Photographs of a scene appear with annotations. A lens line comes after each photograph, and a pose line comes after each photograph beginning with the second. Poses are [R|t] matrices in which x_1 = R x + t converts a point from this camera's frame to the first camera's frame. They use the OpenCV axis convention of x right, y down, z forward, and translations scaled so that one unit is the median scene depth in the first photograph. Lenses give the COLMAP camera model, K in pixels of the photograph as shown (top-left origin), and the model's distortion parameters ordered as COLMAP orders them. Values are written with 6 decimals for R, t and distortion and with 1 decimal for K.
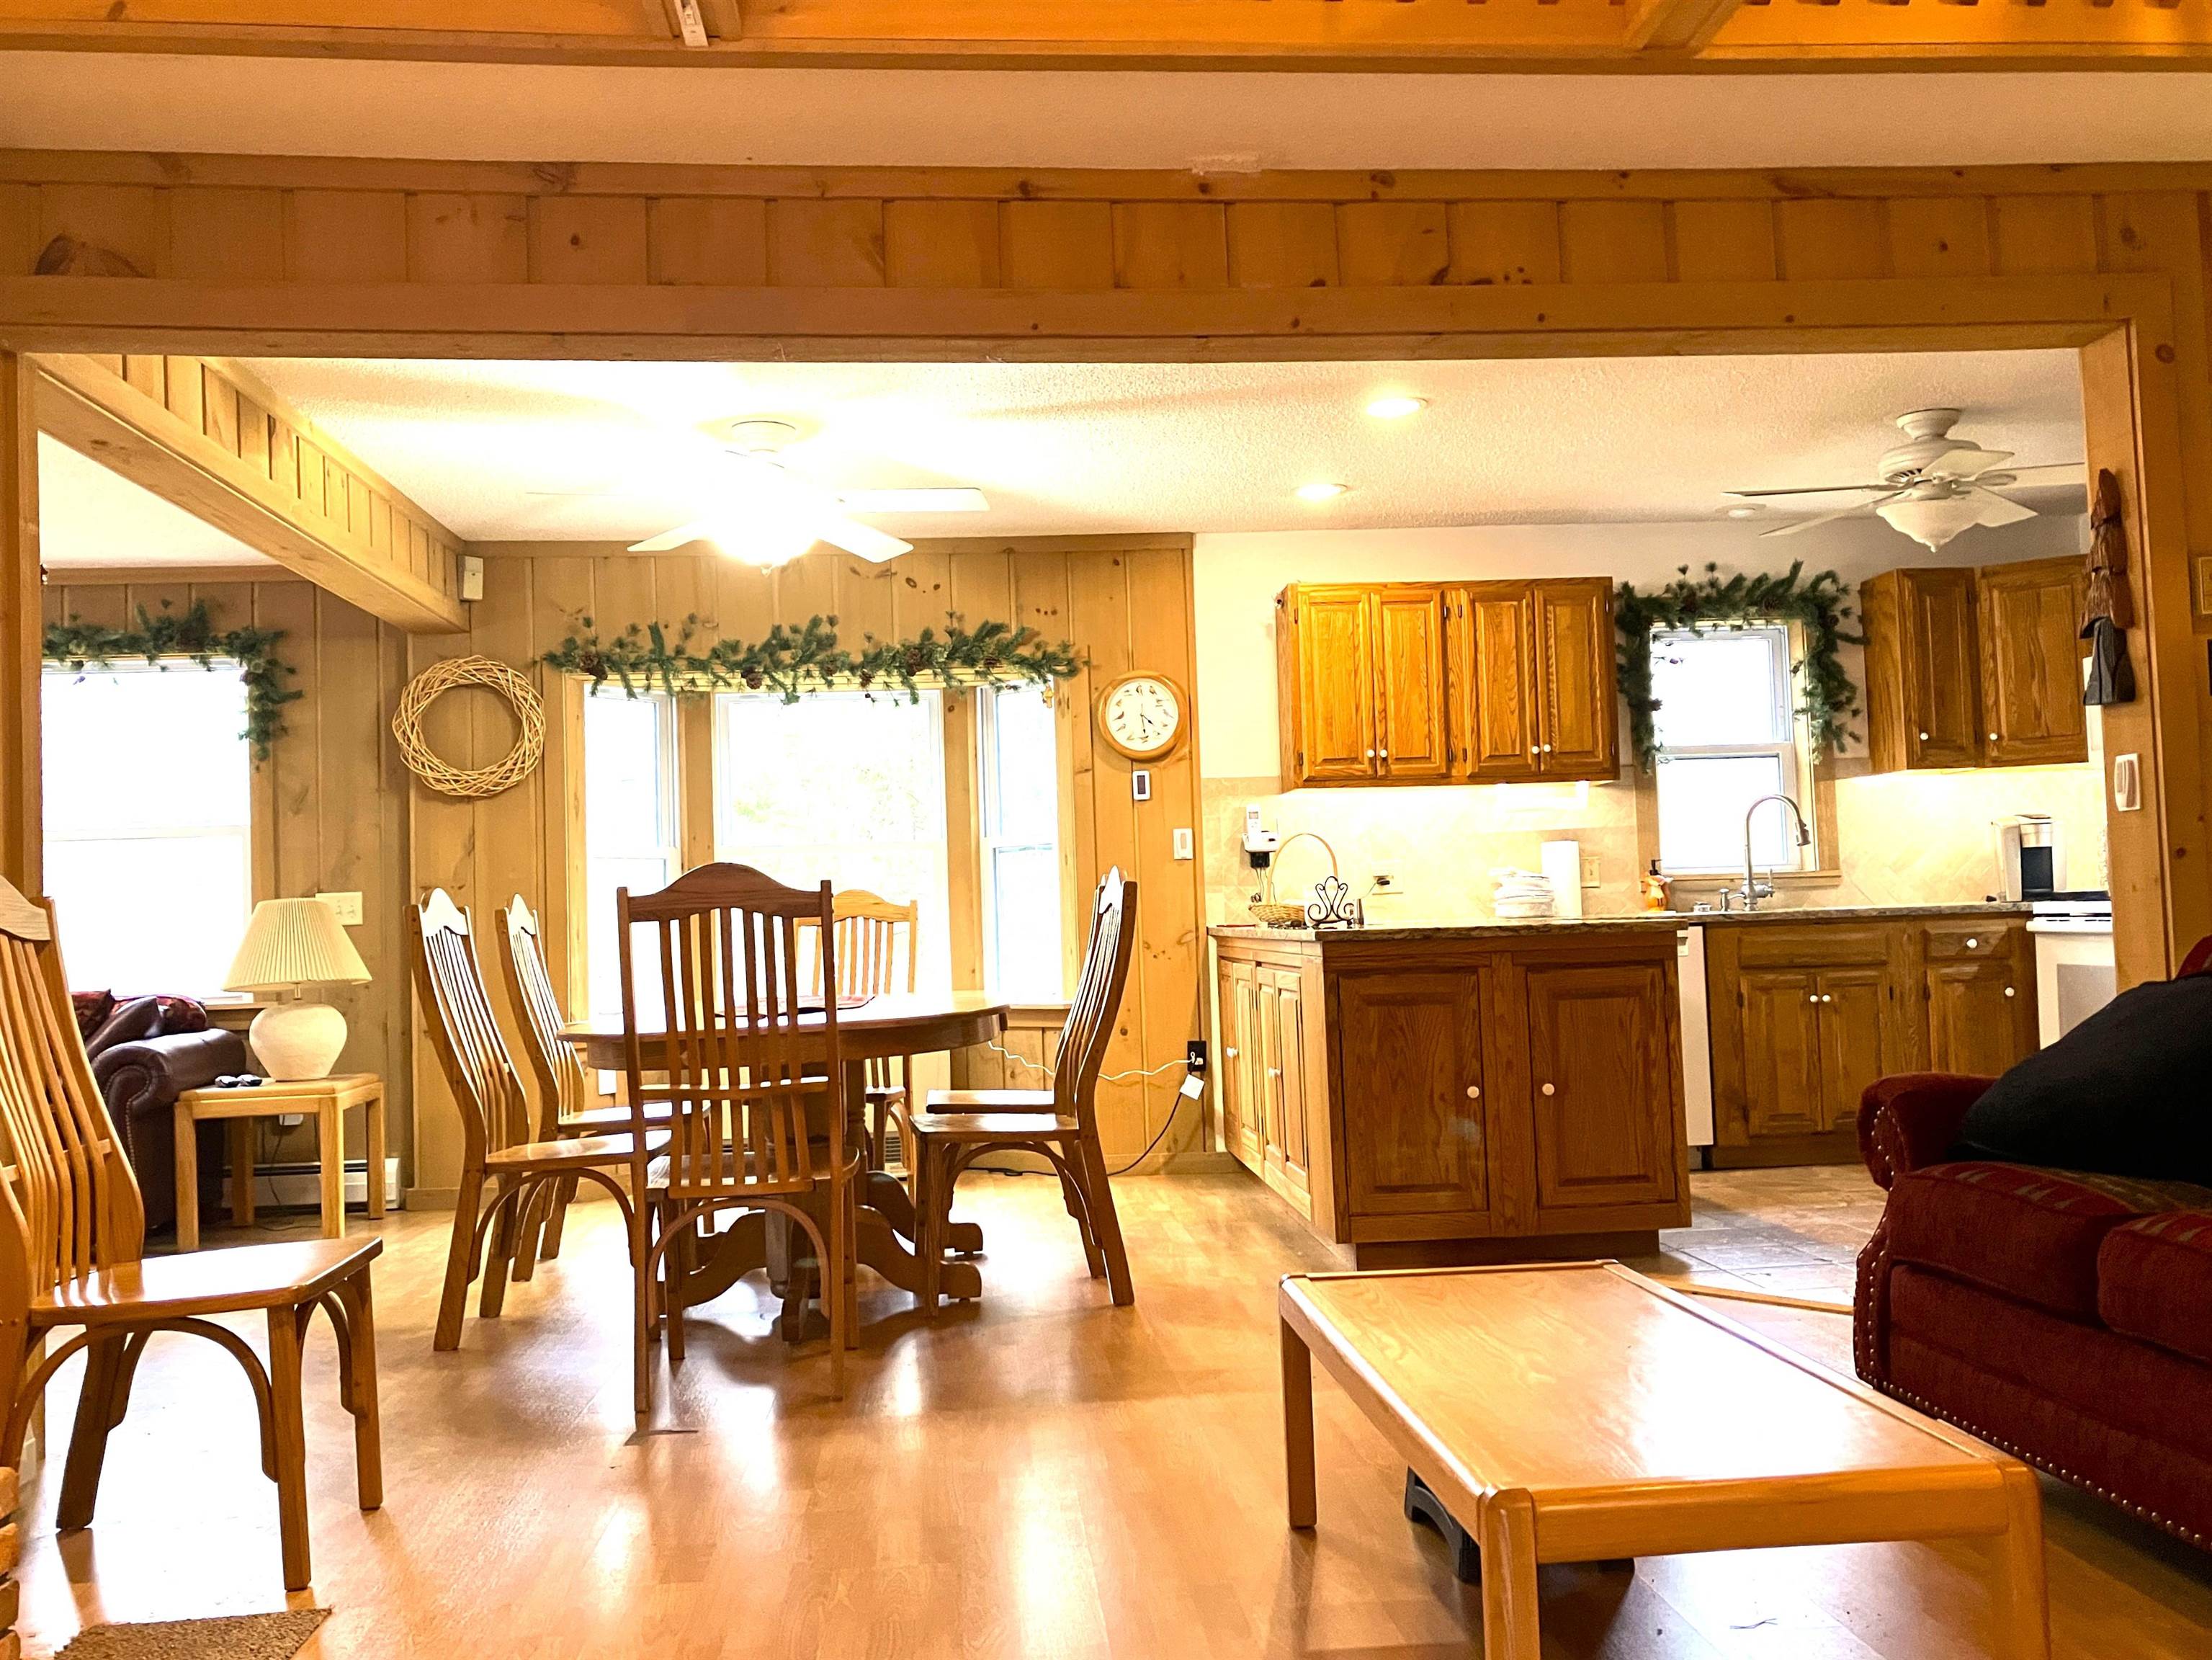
lens RADIAL K [[1923.4, 0, 1150.9], [0, 1923.4, 830.6], [0, 0, 1]] dist [0.046814, -0.049743]
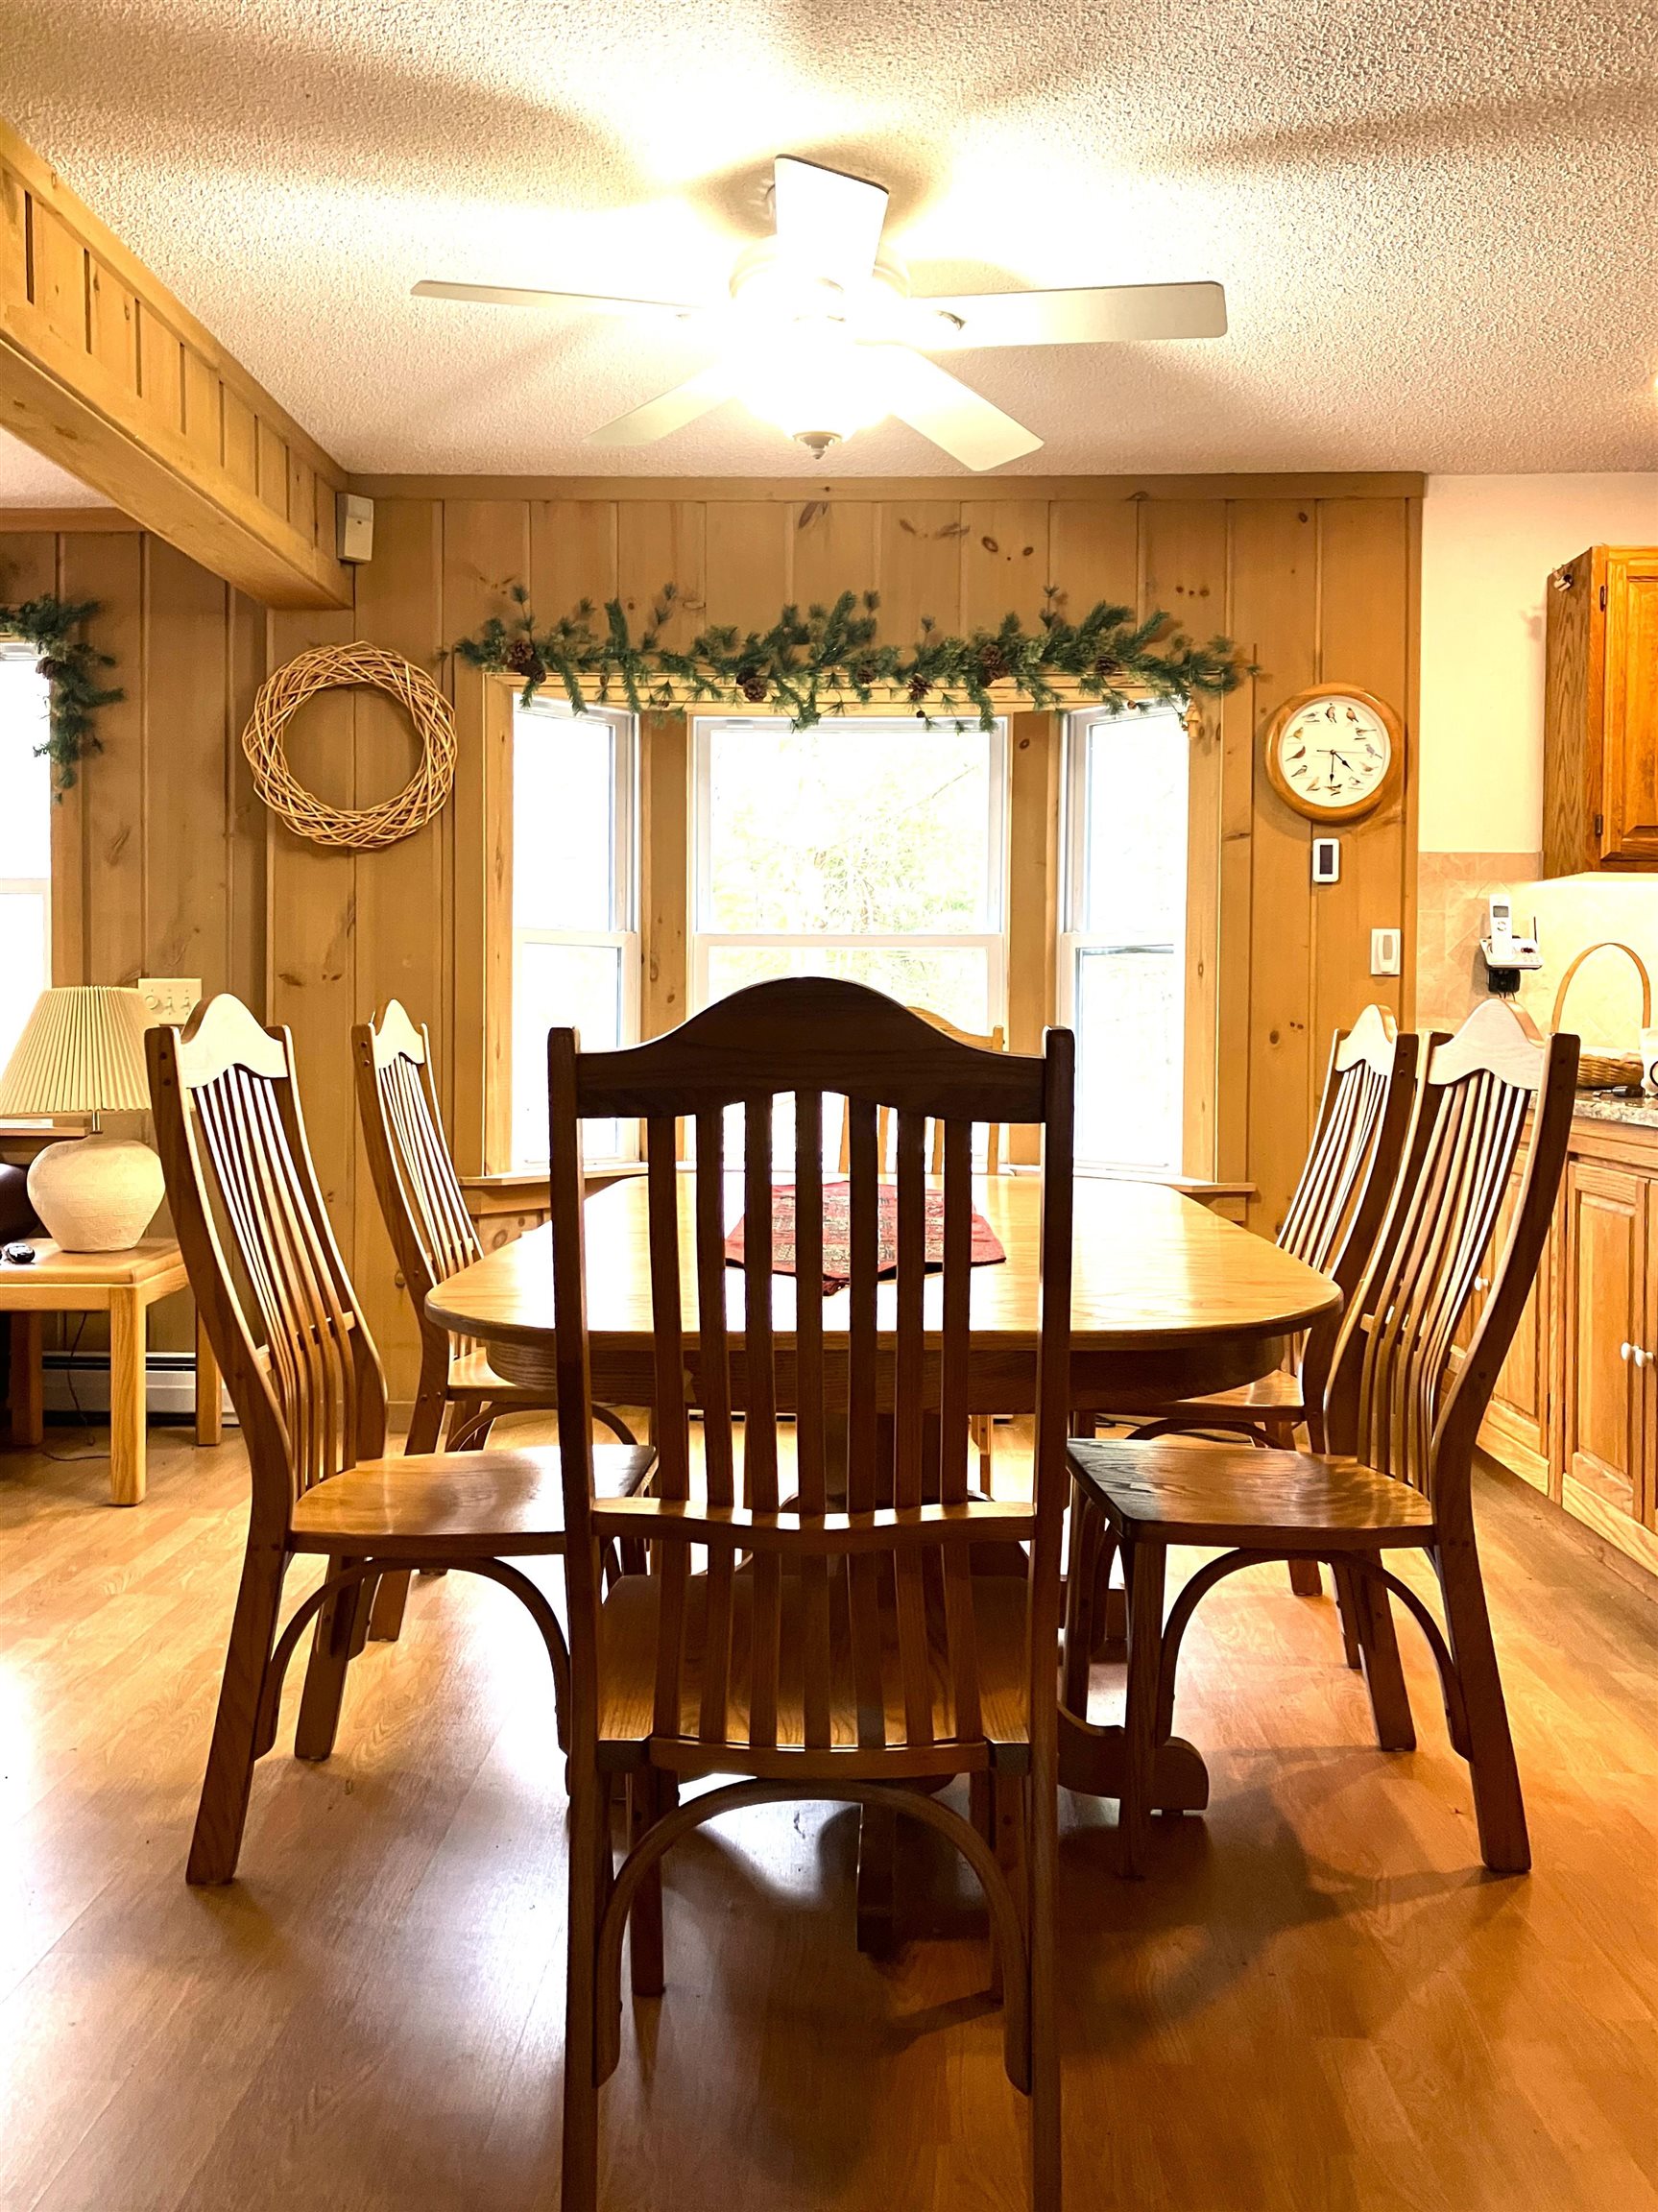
lens RADIAL K [[1947.3, 0, 831.5], [0, 1947.3, 1038.2], [0, 0, 1]] dist [0.060996, 0.000992]
pose [[0.991105, 0.040393, -0.126804, -0.087508], [-0.032935, 0.997633, 0.060369, 0.002474], [0.128942, -0.055655, 0.990089, 0.318094]]
